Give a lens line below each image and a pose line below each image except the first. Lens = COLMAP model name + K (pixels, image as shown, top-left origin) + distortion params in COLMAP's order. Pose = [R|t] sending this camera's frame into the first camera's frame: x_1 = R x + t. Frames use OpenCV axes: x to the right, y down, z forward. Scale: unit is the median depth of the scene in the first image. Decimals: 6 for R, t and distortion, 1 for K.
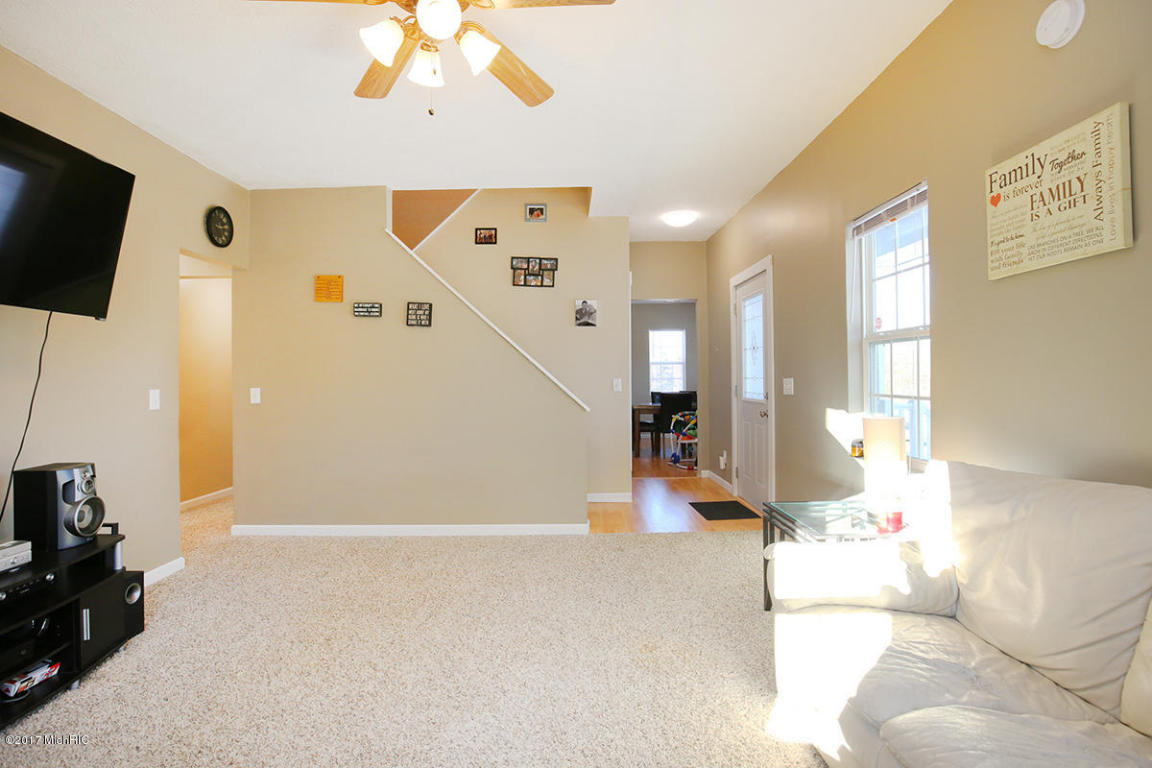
lens RADIAL K [[558.8, 0, 556.8], [0, 558.8, 377.7], [0, 0, 1]] dist [-0.002973, 0.000904]
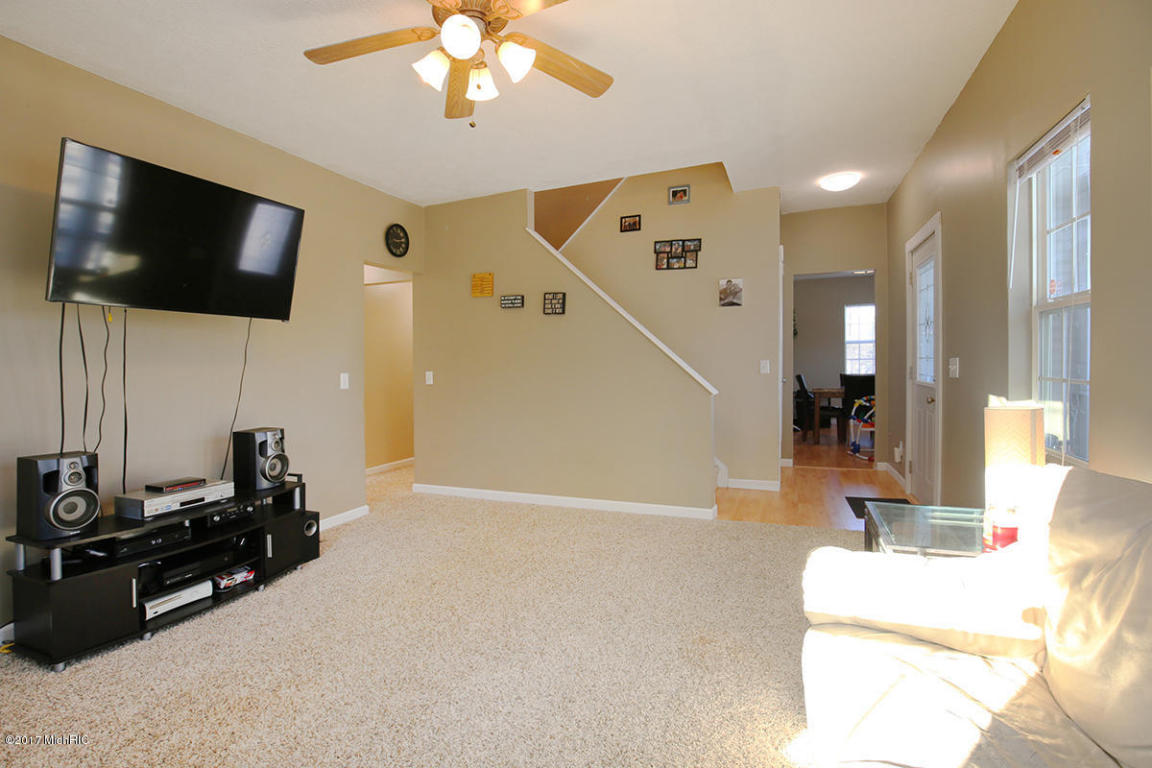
lens RADIAL K [[540.4, 0, 572.2], [0, 540.4, 371.2], [0, 0, 1]] dist [-0.003854, 0.000000]
pose [[0.925724, -0.002842, -0.378188, 0.187336], [0.011219, 0.999738, 0.019948, -0.001982], [0.378032, -0.022709, 0.925514, 0.035677]]
